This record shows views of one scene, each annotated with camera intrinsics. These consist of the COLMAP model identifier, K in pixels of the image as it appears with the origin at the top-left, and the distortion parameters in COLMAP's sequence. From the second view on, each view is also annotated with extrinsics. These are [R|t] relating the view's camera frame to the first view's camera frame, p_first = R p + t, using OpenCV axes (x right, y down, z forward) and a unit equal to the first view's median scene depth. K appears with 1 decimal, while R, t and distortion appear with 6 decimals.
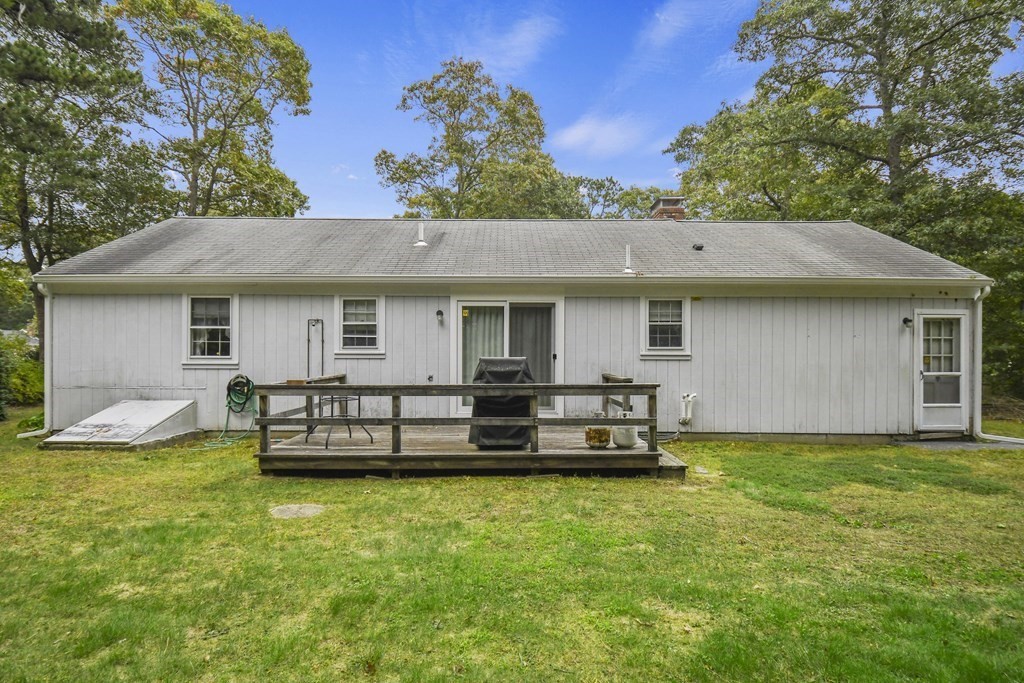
lens RADIAL K [[580.9, 0, 508.8], [0, 580.9, 379.6], [0, 0, 1]] dist [0.033391, -0.047166]
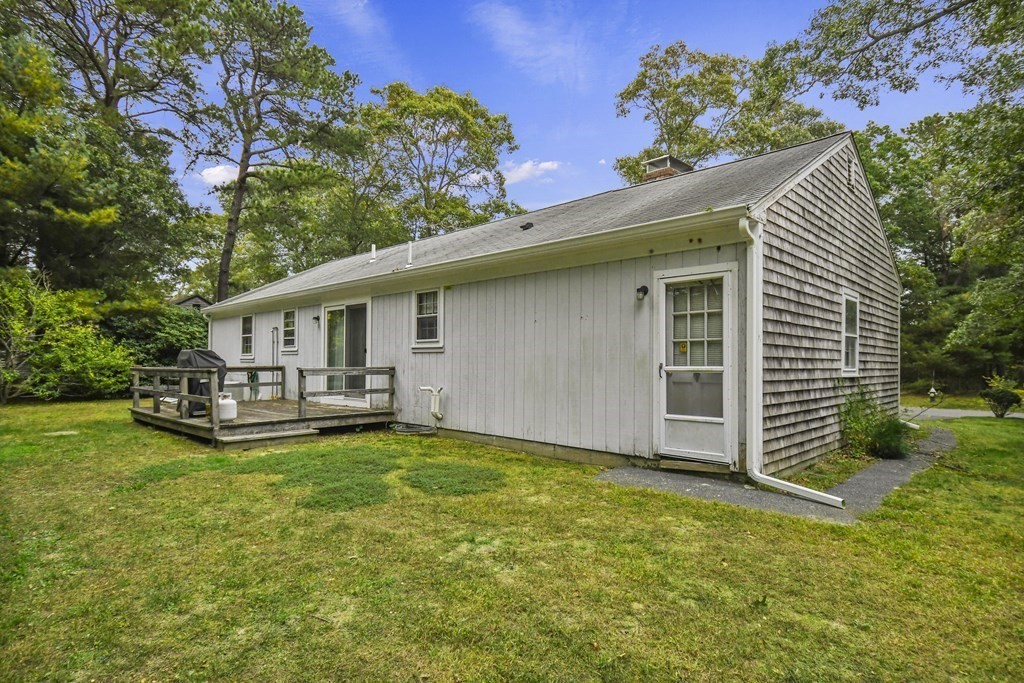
lens RADIAL K [[557.3, 0, 510.9], [0, 557.3, 356.6], [0, 0, 1]] dist [0.026097, -0.038869]
pose [[0.703929, -0.007797, -0.710227, 1.033530], [-0.004402, 0.999873, -0.015341, -0.012935], [0.710256, 0.013926, 0.703805, 0.434478]]
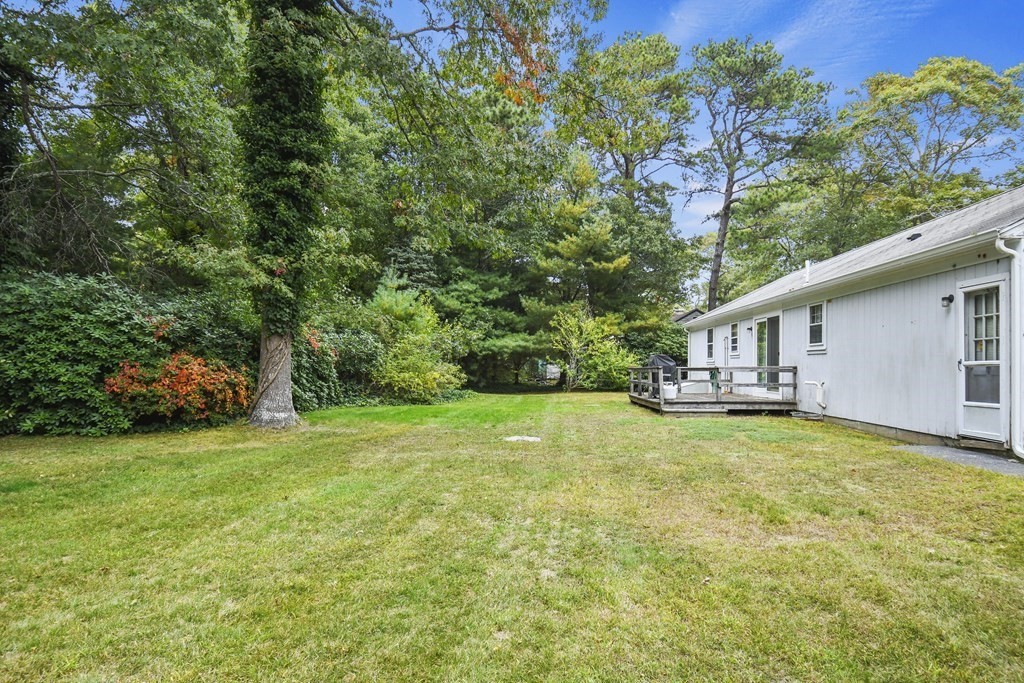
lens RADIAL K [[595.7, 0, 512.7], [0, 595.7, 360.1], [0, 0, 1]] dist [0.003693, -0.028511]
pose [[-0.066442, -0.015447, -0.997671, 1.542769], [-0.008787, 0.999850, -0.014896, 0.003011], [0.997752, 0.007777, -0.066568, 0.447773]]
